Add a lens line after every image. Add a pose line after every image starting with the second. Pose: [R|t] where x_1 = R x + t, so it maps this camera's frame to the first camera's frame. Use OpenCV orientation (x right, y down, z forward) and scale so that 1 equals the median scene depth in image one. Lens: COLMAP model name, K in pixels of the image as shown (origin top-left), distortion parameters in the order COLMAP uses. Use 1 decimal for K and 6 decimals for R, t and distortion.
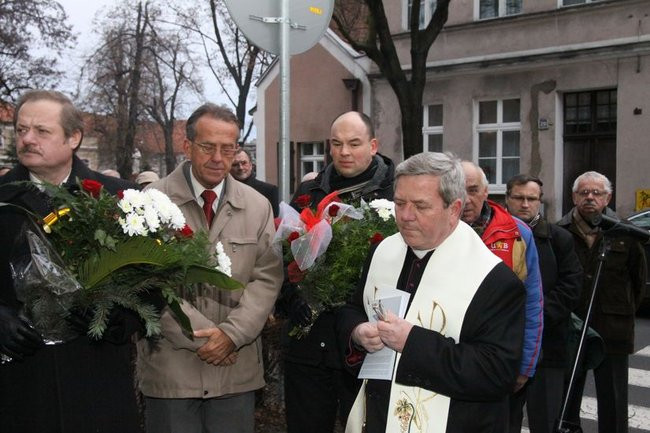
lens RADIAL K [[781.4, 0, 324.3], [0, 781.4, 214.9], [0, 0, 1]] dist [0.012931, 0.000000]
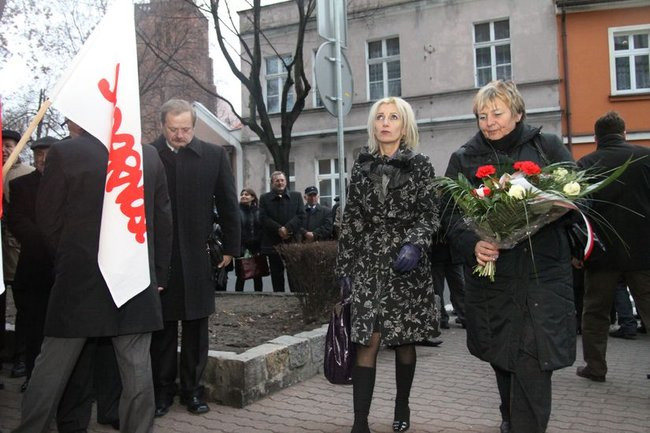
lens RADIAL K [[592.9, 0, 324.7], [0, 592.9, 215.2], [0, 0, 1]] dist [-0.042710, 0.000000]
pose [[0.948904, -0.027408, 0.314371, -0.159575], [0.049028, 0.996928, -0.061074, 0.034711], [-0.311732, 0.073366, 0.947333, -0.096780]]
